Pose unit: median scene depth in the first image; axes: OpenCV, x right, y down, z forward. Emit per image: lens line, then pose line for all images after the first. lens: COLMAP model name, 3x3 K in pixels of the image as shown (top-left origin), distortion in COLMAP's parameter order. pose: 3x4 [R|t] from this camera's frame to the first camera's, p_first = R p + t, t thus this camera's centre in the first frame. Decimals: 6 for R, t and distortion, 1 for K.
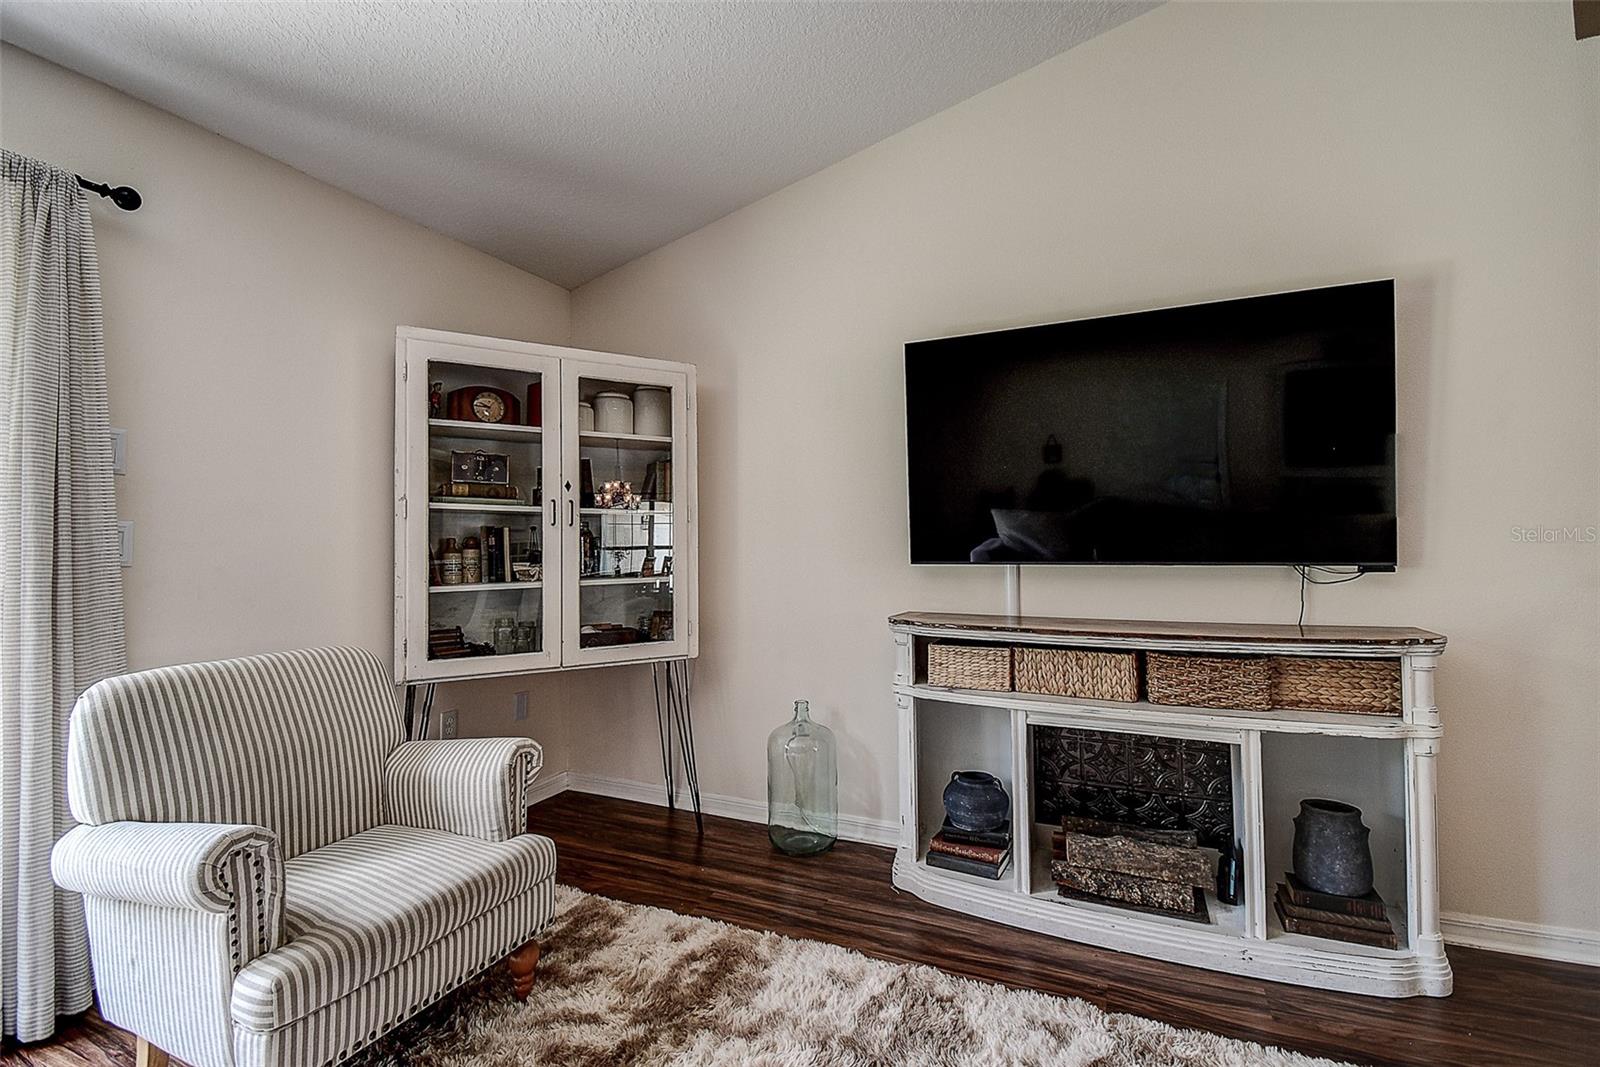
lens RADIAL K [[722.9, 0, 801.2], [0, 722.9, 529.9], [0, 0, 1]] dist [0.029841, -0.022833]
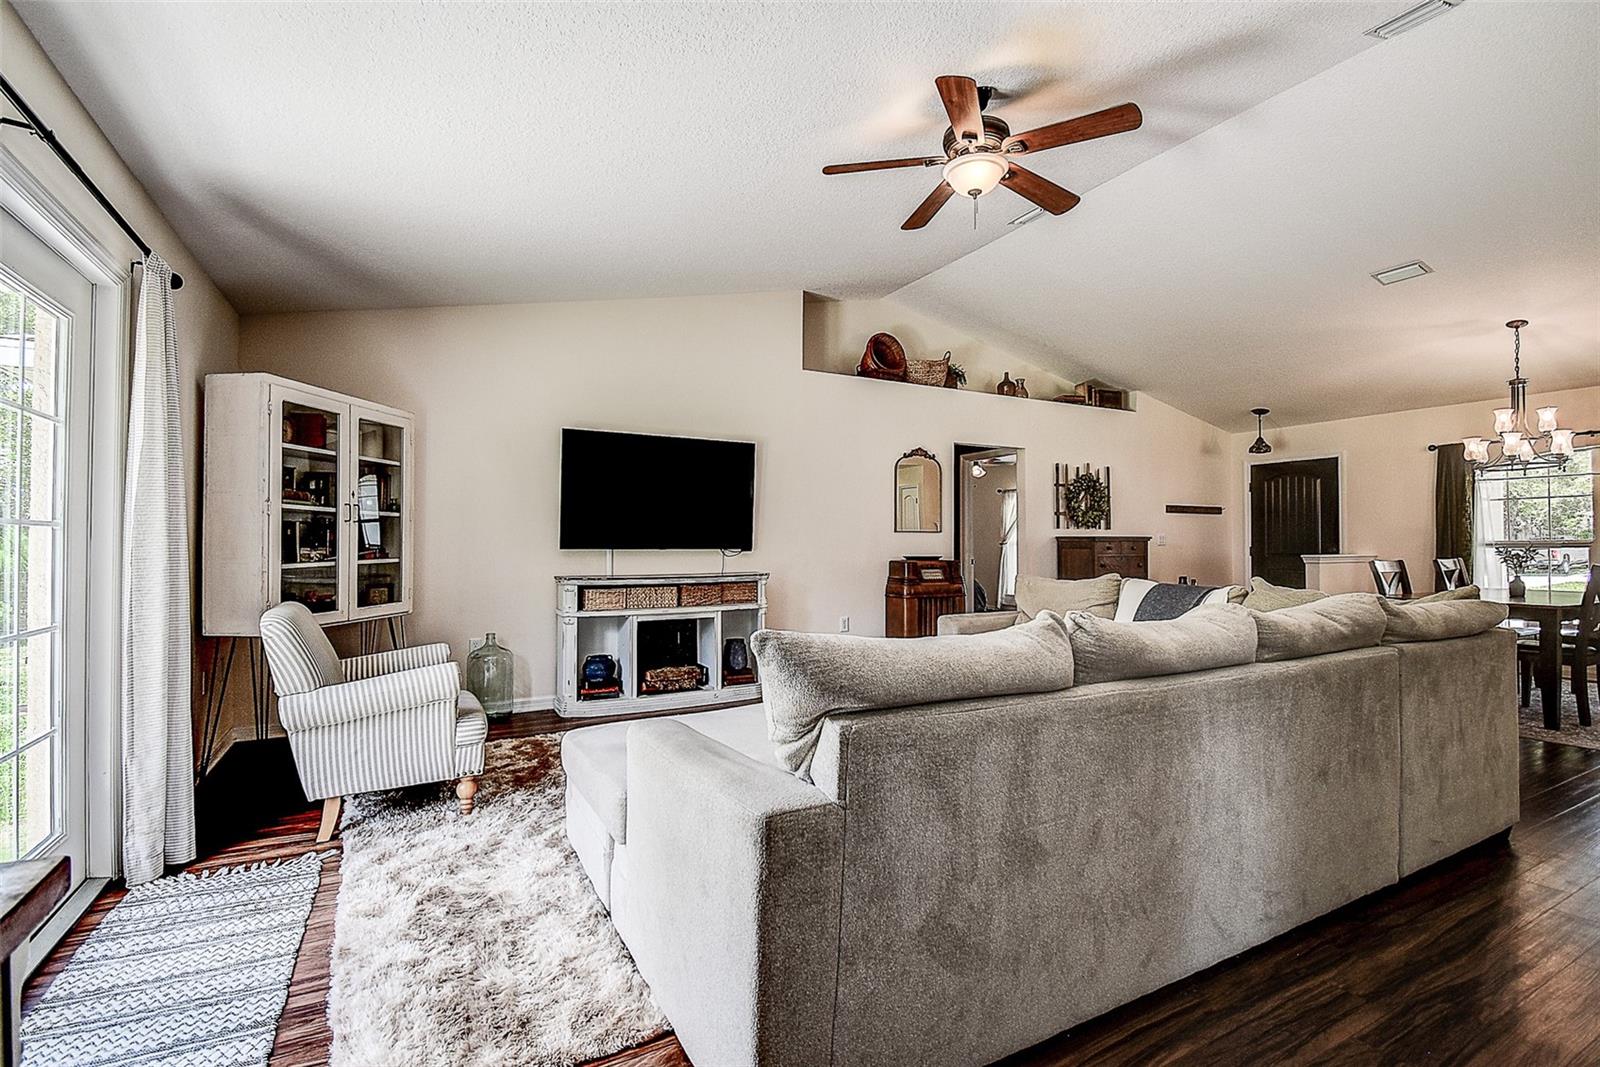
lens RADIAL K [[722.9, 0, 801.2], [0, 722.9, 529.9], [0, 0, 1]] dist [0.029841, -0.022833]
pose [[0.599004, 0.024151, 0.800381, -1.004801], [-0.023470, 0.999645, -0.012598, 0.007439], [-0.800402, -0.011239, 0.599359, -0.614832]]
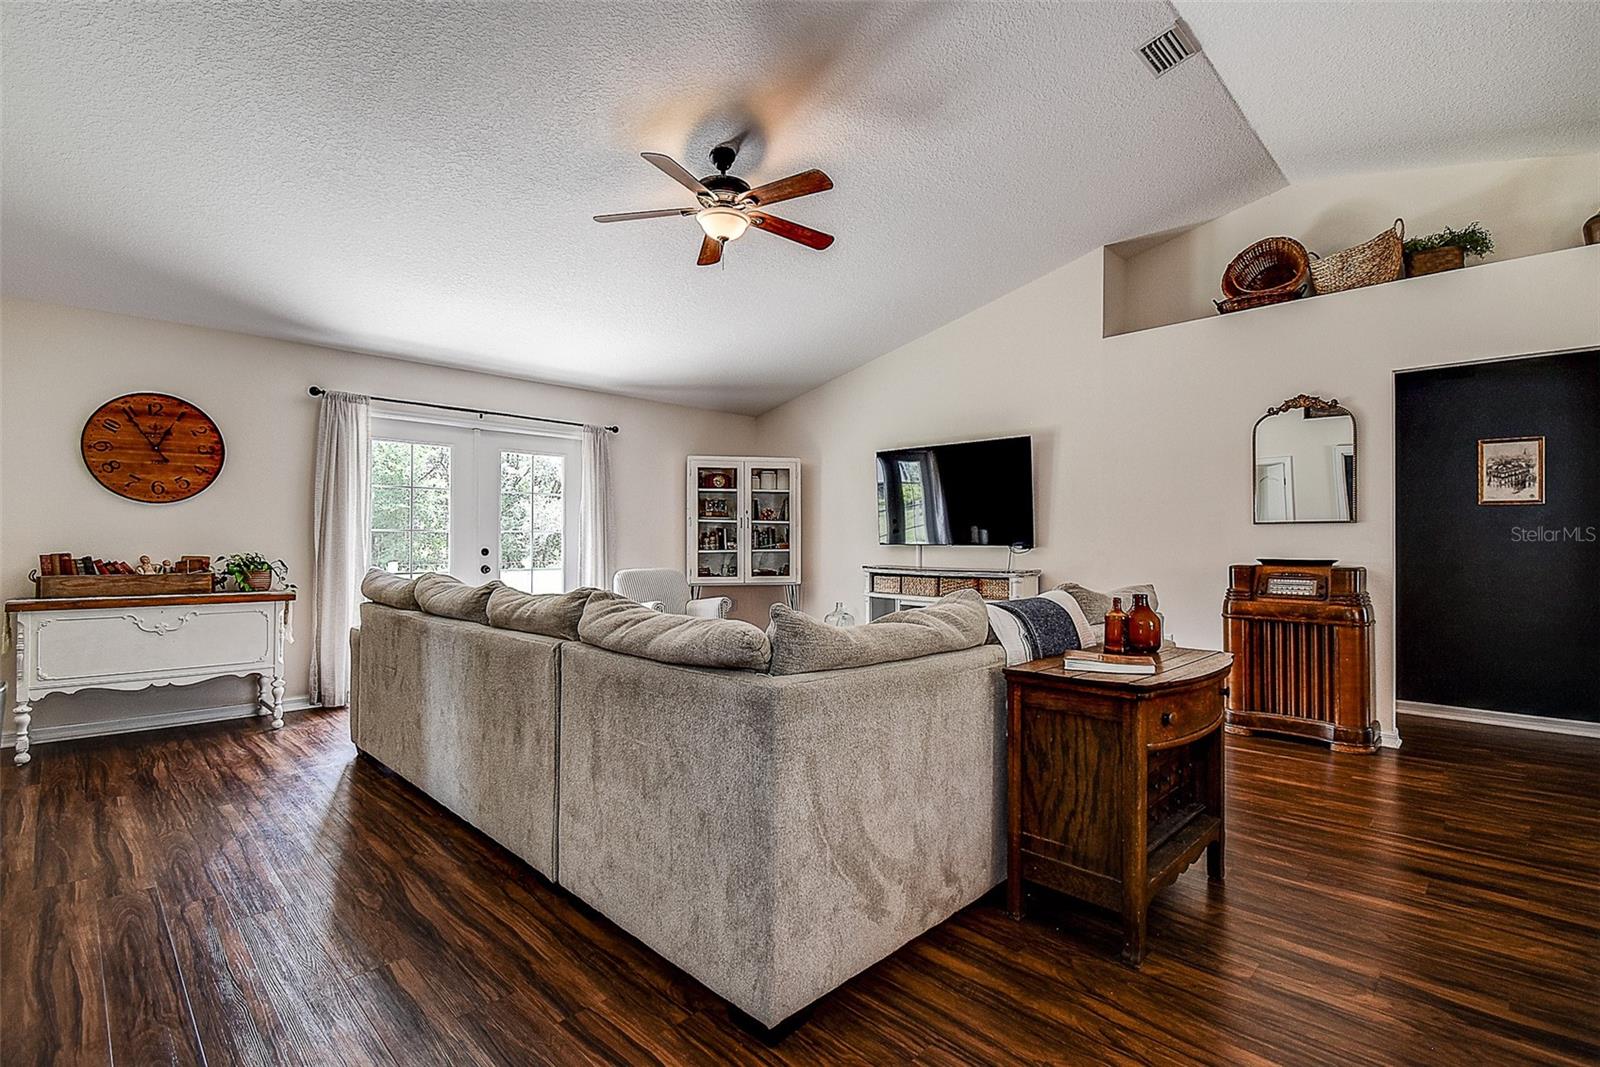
lens RADIAL K [[722.9, 0, 801.2], [0, 722.9, 529.9], [0, 0, 1]] dist [0.029841, -0.022833]
pose [[0.942220, 0.004641, -0.334961, 0.748180], [-0.000947, 0.999937, 0.011191, -0.028195], [0.334992, -0.010227, 0.942165, -1.402086]]
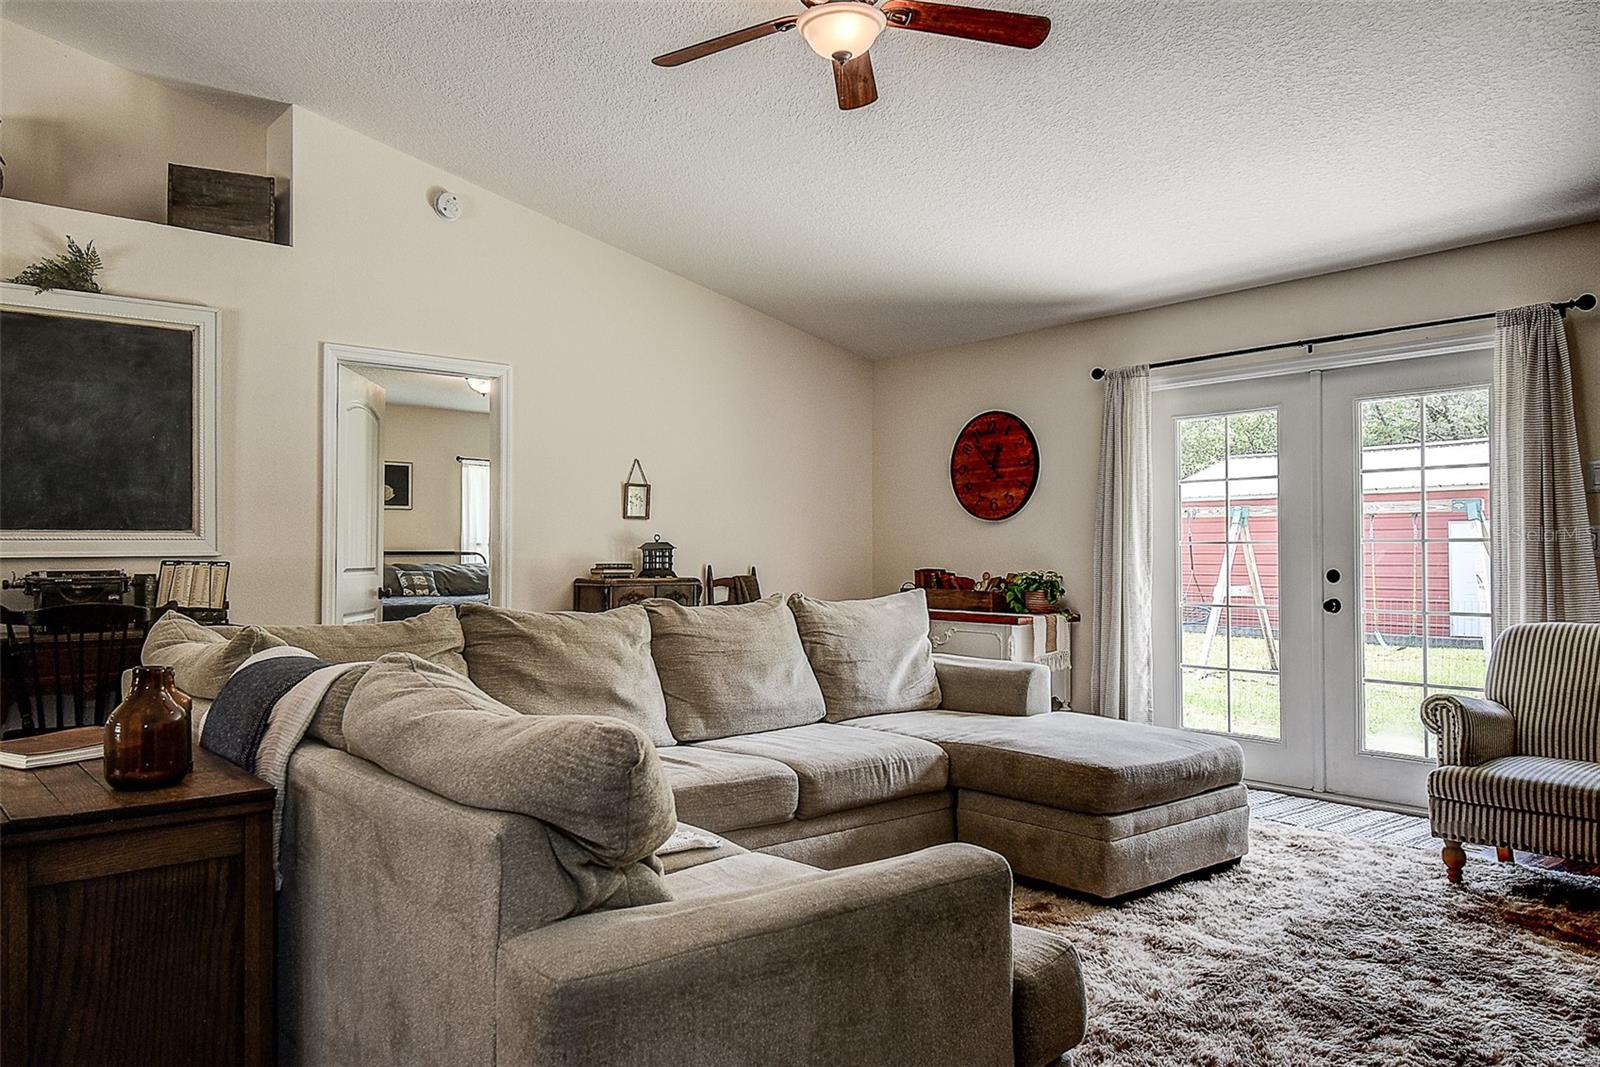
lens RADIAL K [[1122.7, 0, 800.0], [0, 1122.7, 533.5], [0, 0, 1]] dist [0.011067, -0.000137]
pose [[-0.415249, -0.009718, -0.909656, 1.349370], [0.027549, 0.999350, -0.023252, 0.009755], [0.909291, -0.034715, -0.414711, 0.376125]]
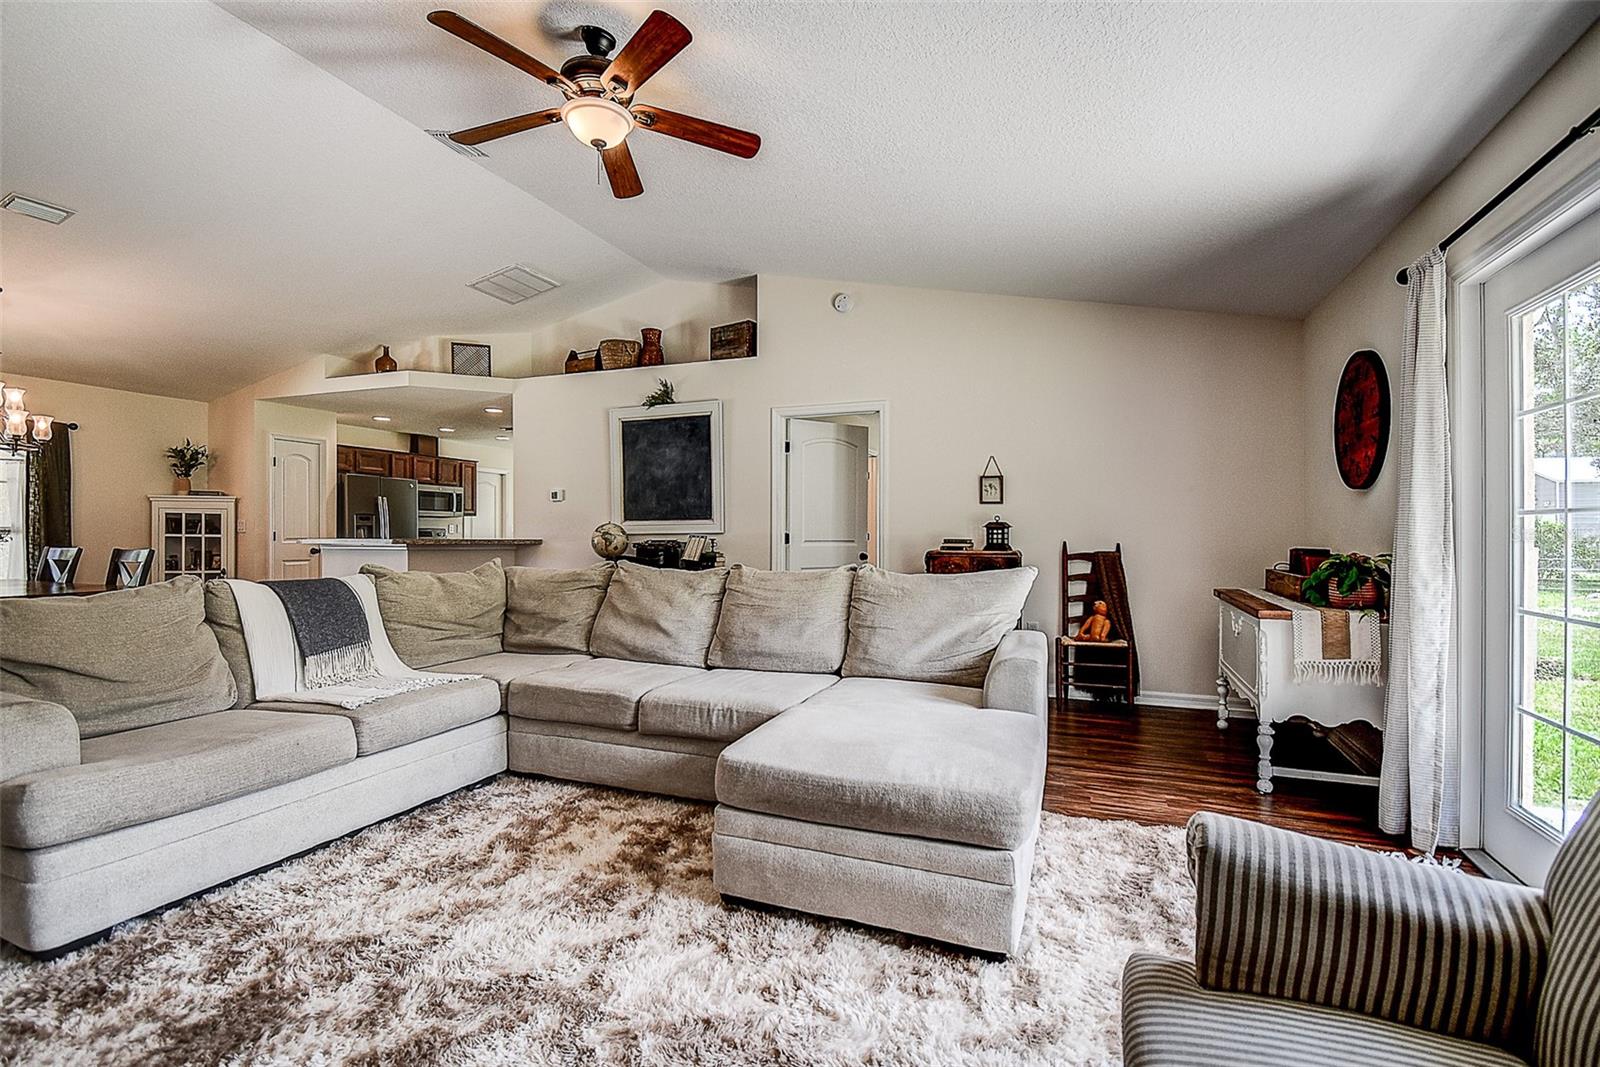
lens RADIAL K [[722.9, 0, 801.2], [0, 722.9, 529.9], [0, 0, 1]] dist [0.029841, -0.022833]
pose [[-0.998067, 0.007064, -0.061738, -0.113266], [0.008885, 0.999532, -0.029282, 0.036951], [0.061502, -0.029774, -0.997663, 0.998178]]
